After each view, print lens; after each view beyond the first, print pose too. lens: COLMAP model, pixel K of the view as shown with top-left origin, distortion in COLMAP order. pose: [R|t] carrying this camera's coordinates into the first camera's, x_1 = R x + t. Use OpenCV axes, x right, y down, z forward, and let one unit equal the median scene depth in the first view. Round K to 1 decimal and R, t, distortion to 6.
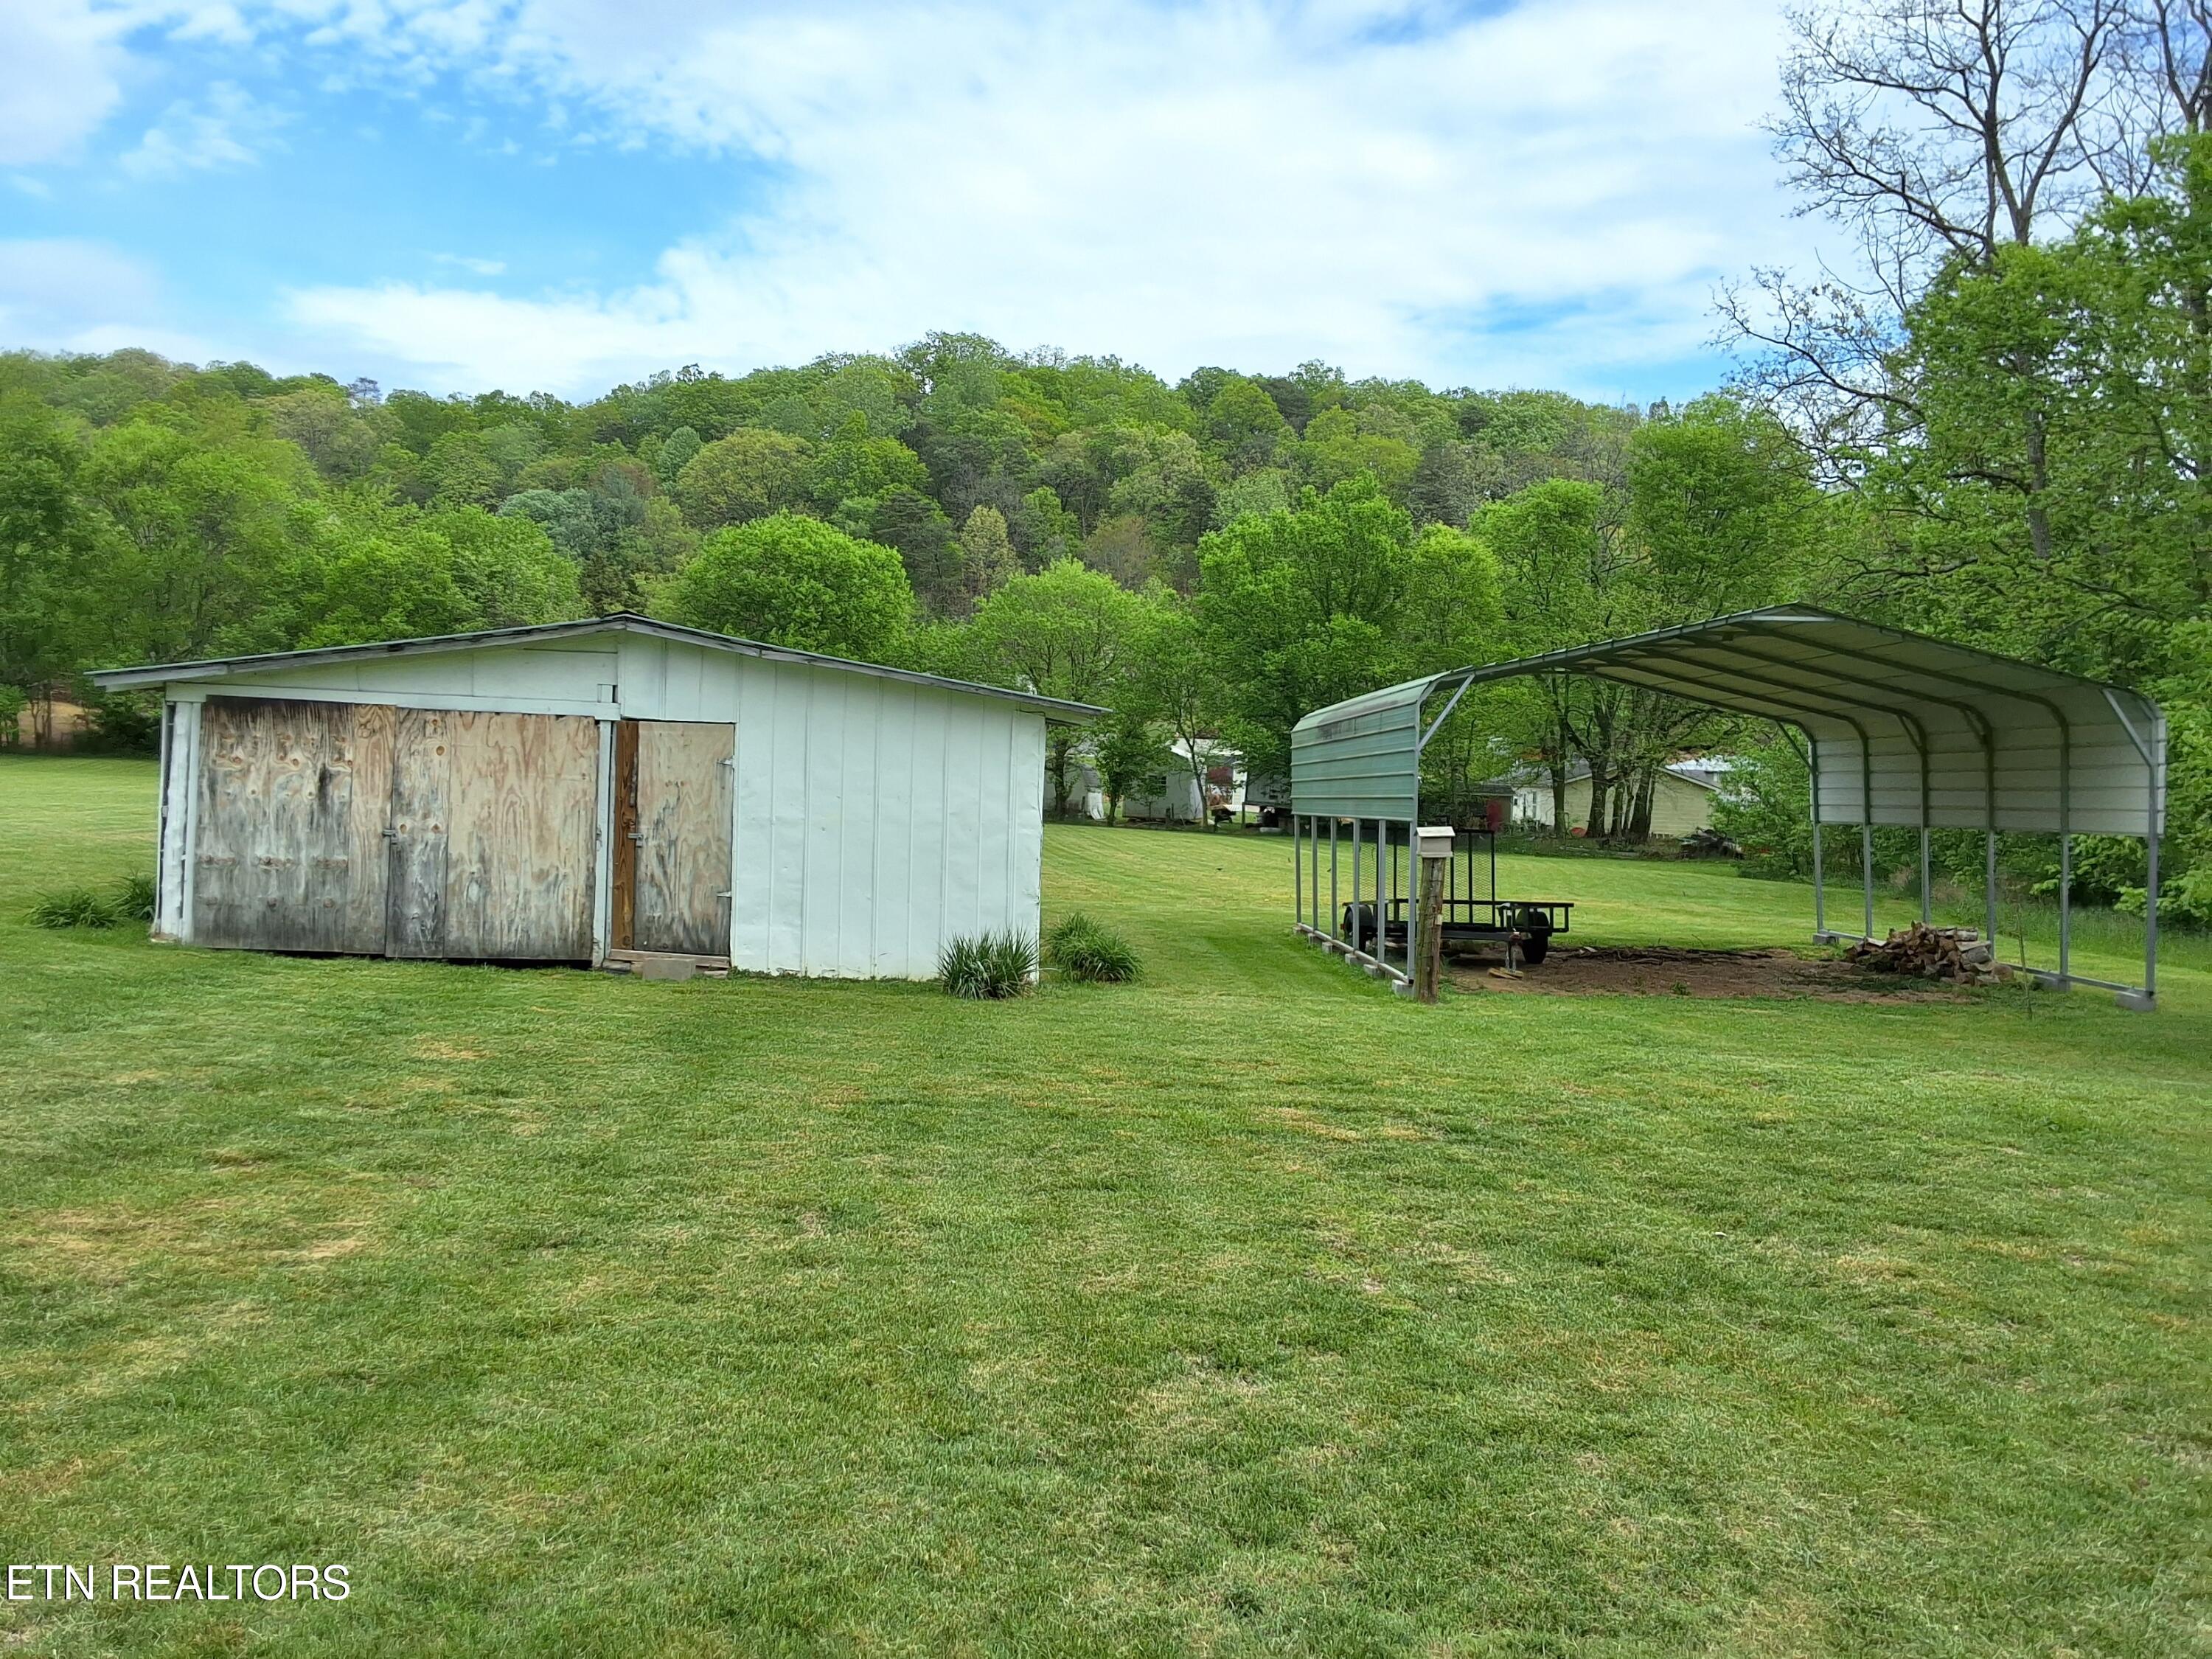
lens RADIAL K [[1740.8, 0, 1106.0], [0, 1740.8, 829.5], [0, 0, 1]] dist [0.126641, -0.192763]
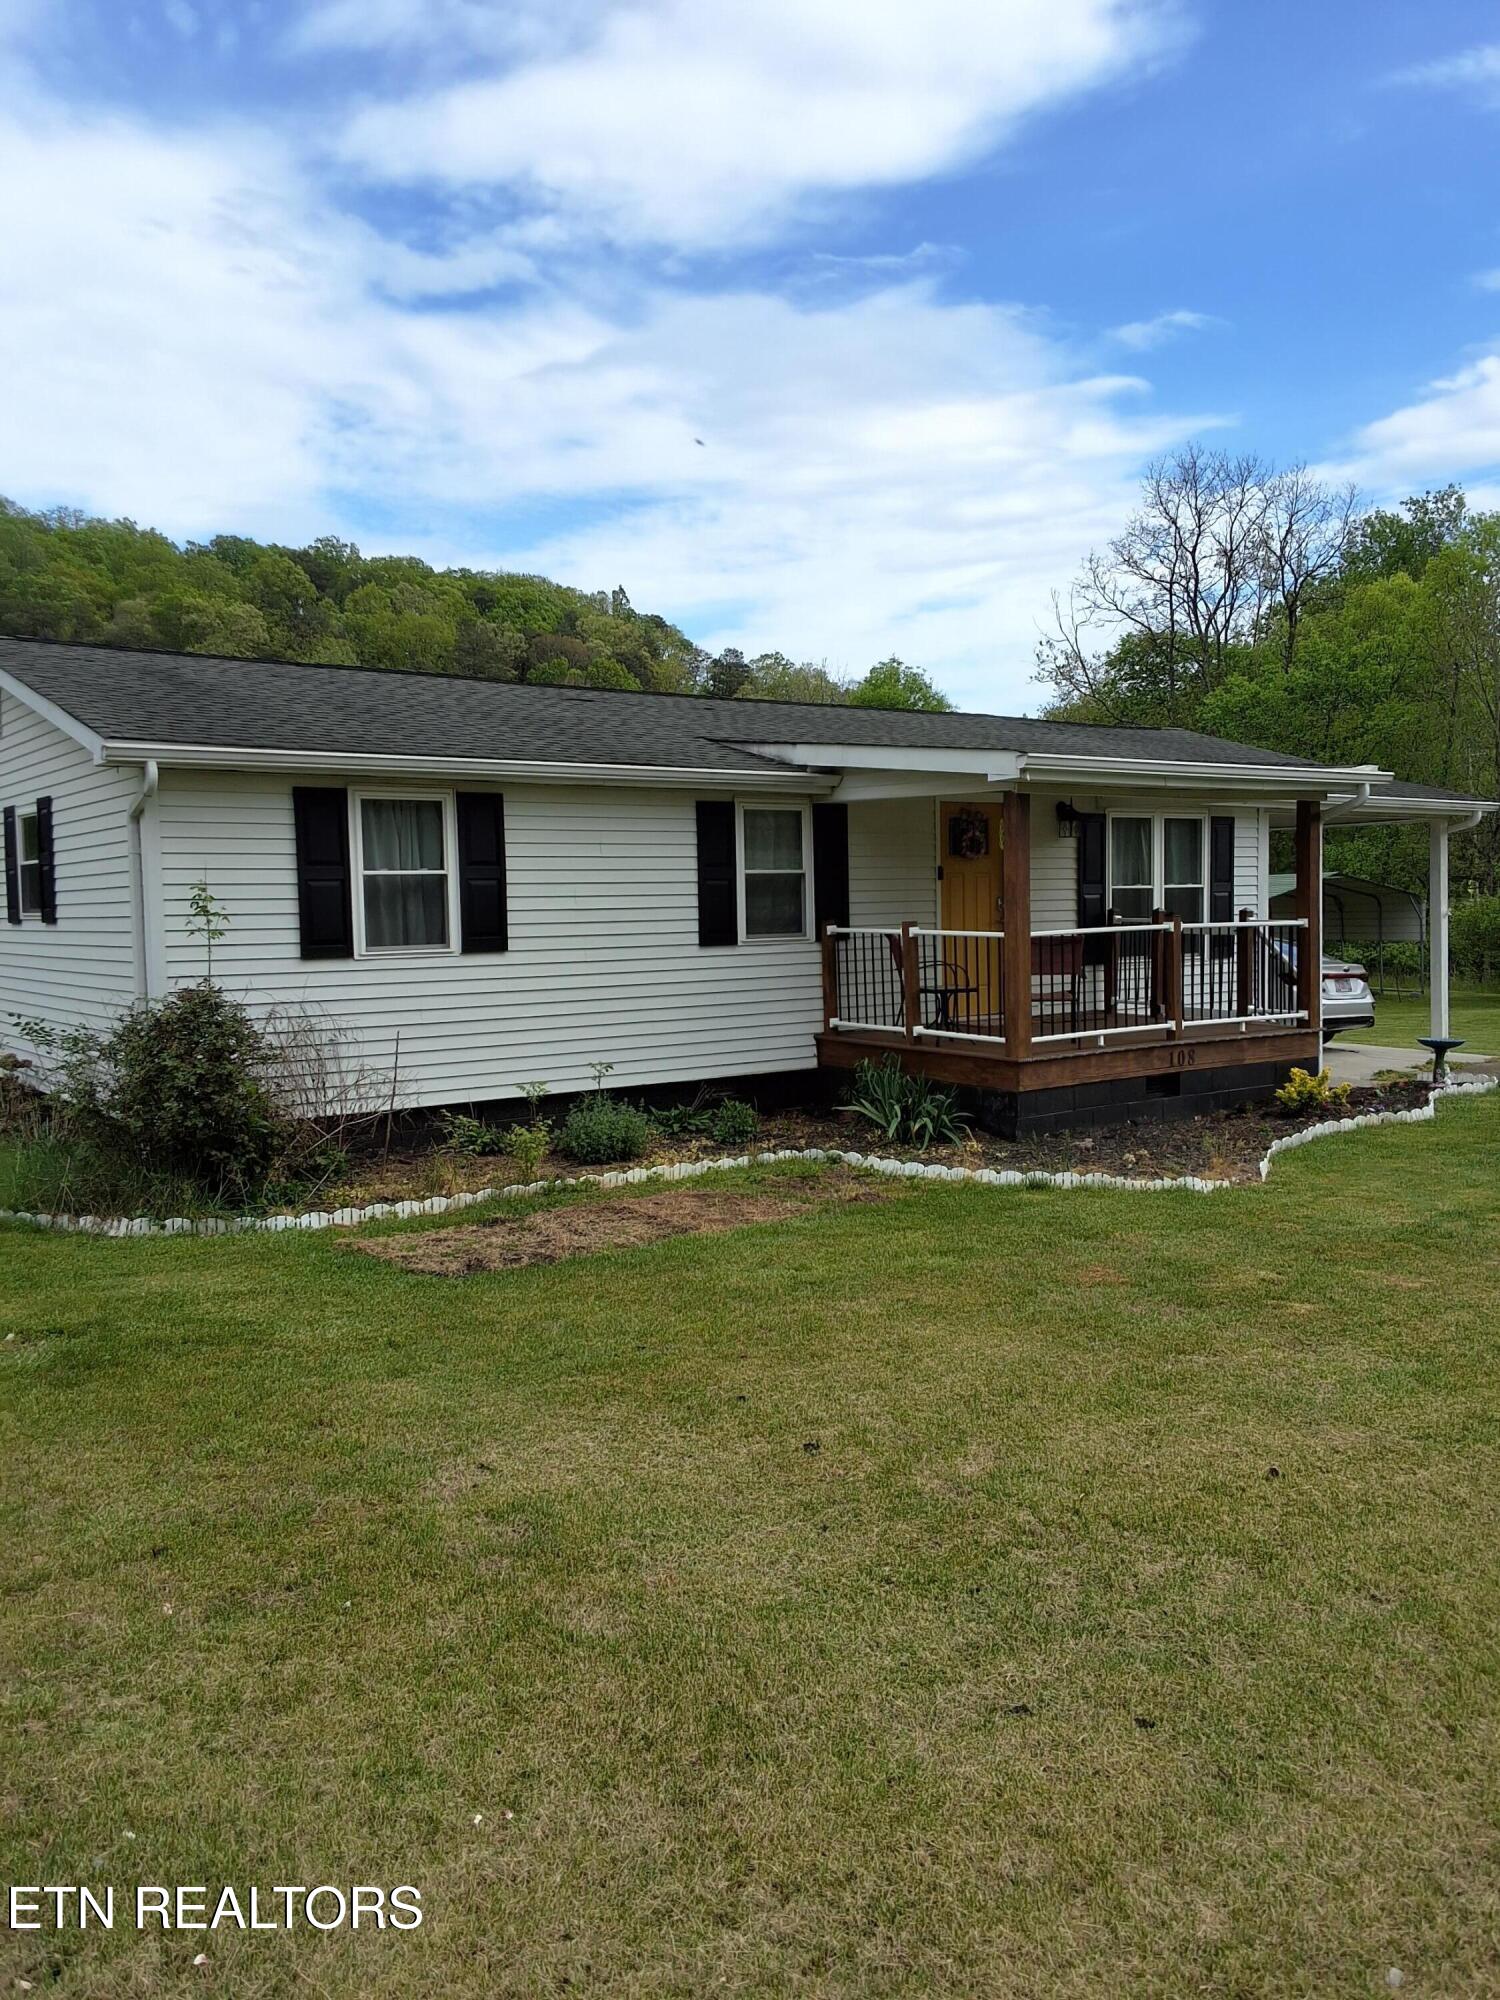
lens RADIAL K [[1601.0, 0, 760.9], [0, 1601.0, 966.7], [0, 0, 1]] dist [0.109755, -0.169395]
pose [[0.898877, -0.072176, 0.432216, -1.514875], [0.063777, 0.997388, 0.033918, -0.110628], [-0.433535, -0.002923, 0.901132, -0.940658]]
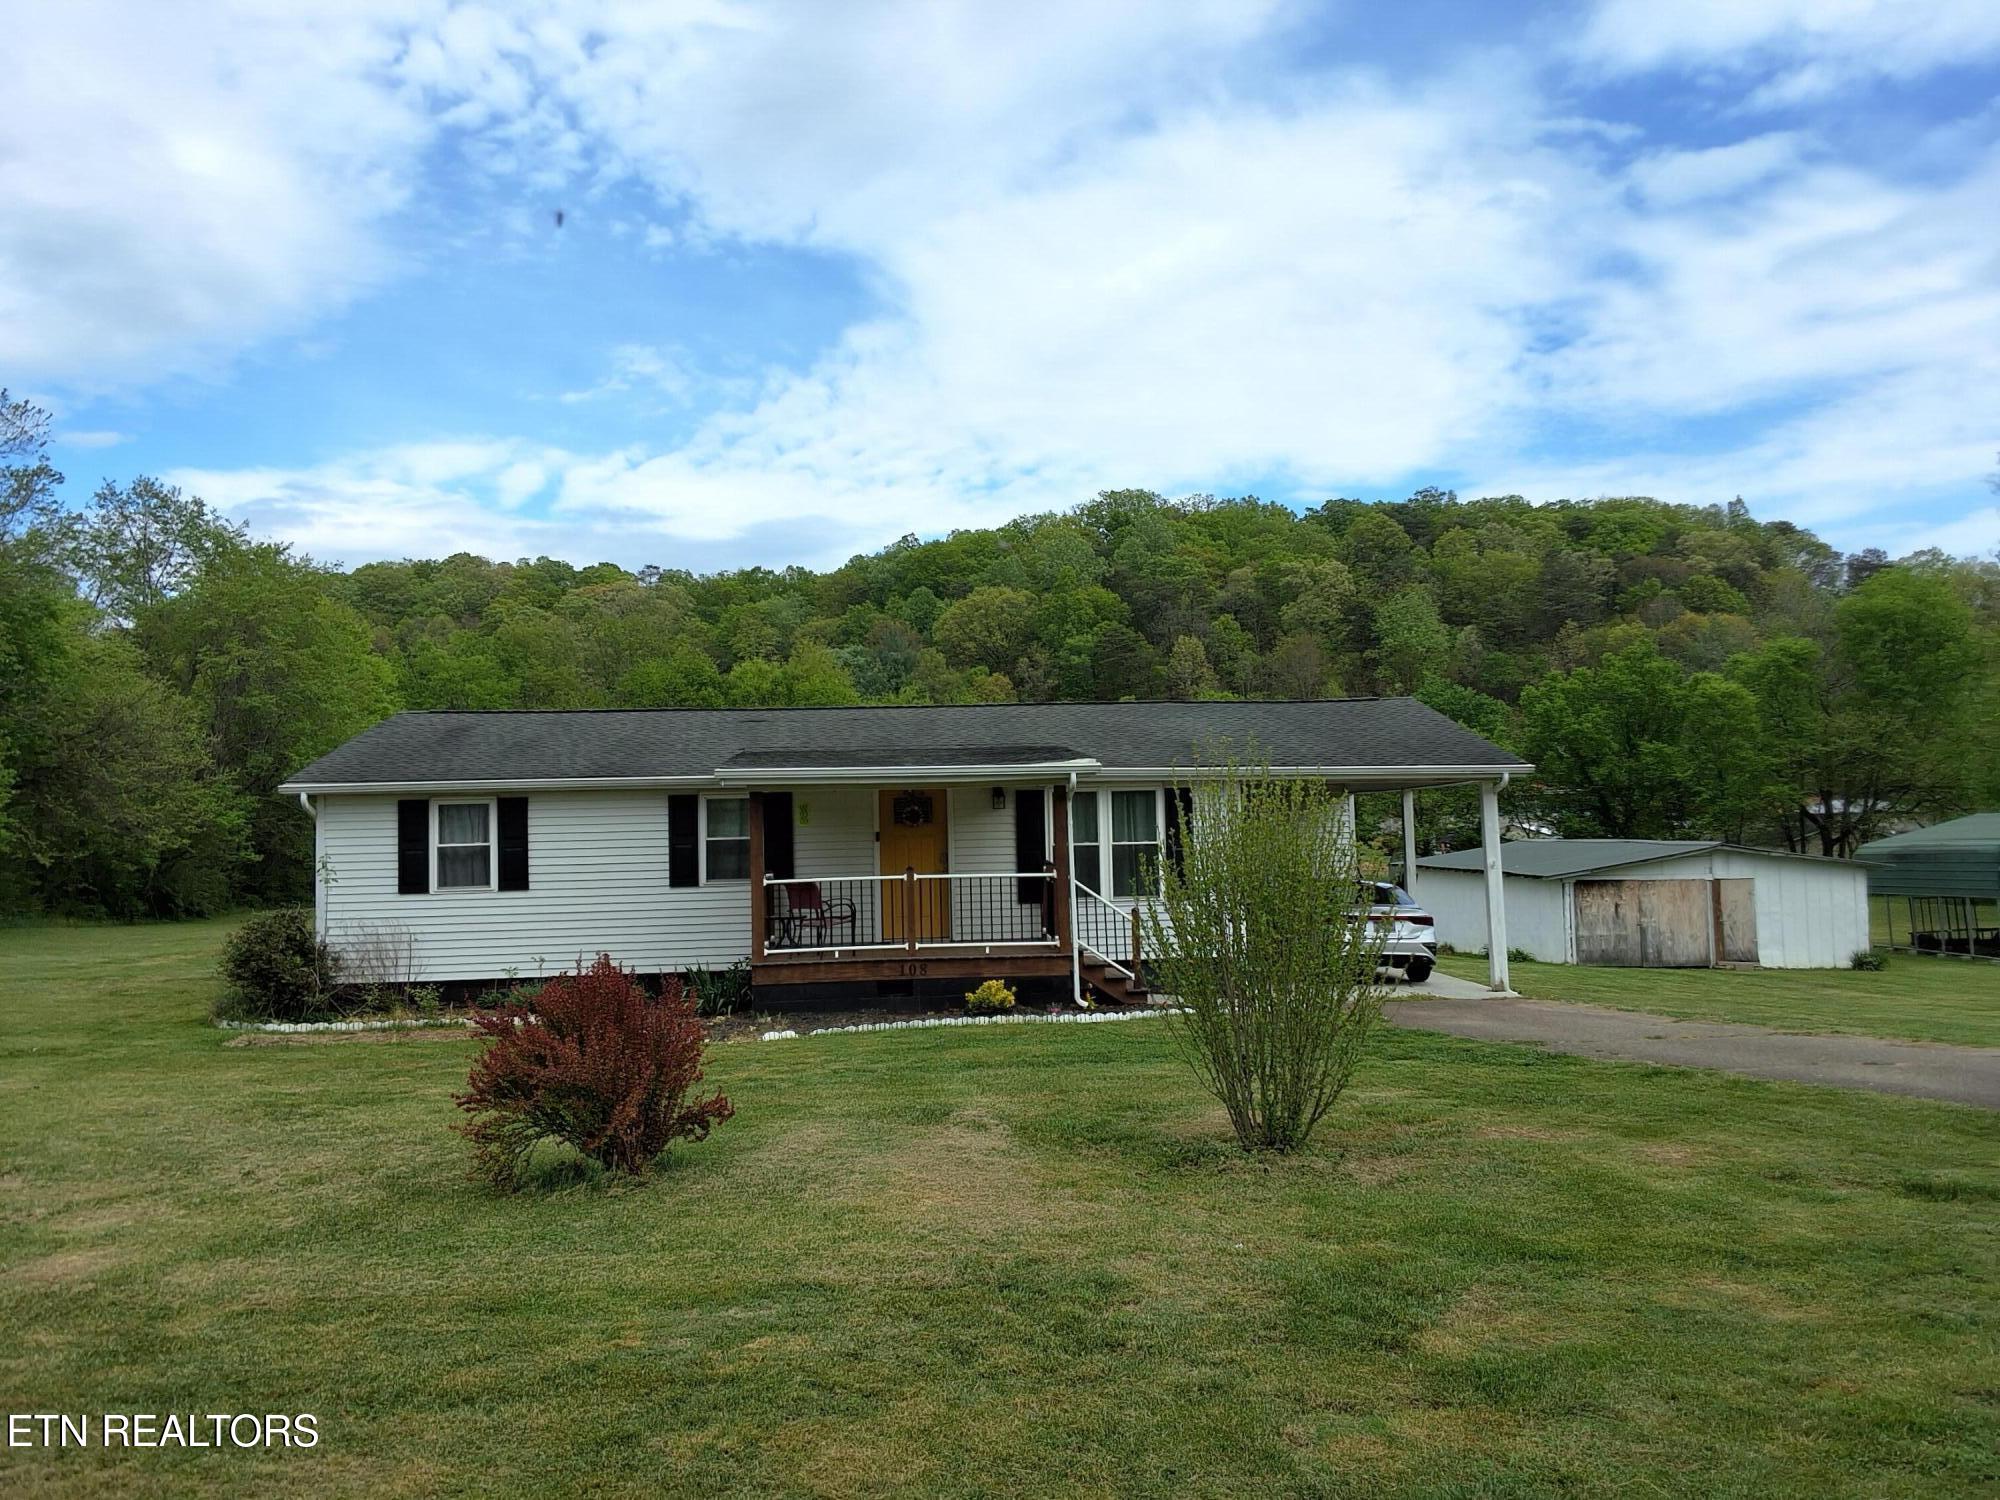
lens RADIAL K [[1573.9, 0, 1000.0], [0, 1573.9, 750.0], [0, 0, 1]] dist [0.126641, -0.192763]
pose [[0.991280, -0.067638, -0.113089, -0.881549], [0.057291, 0.994076, -0.092361, -0.077606], [0.118667, 0.085077, 0.989283, -1.360659]]
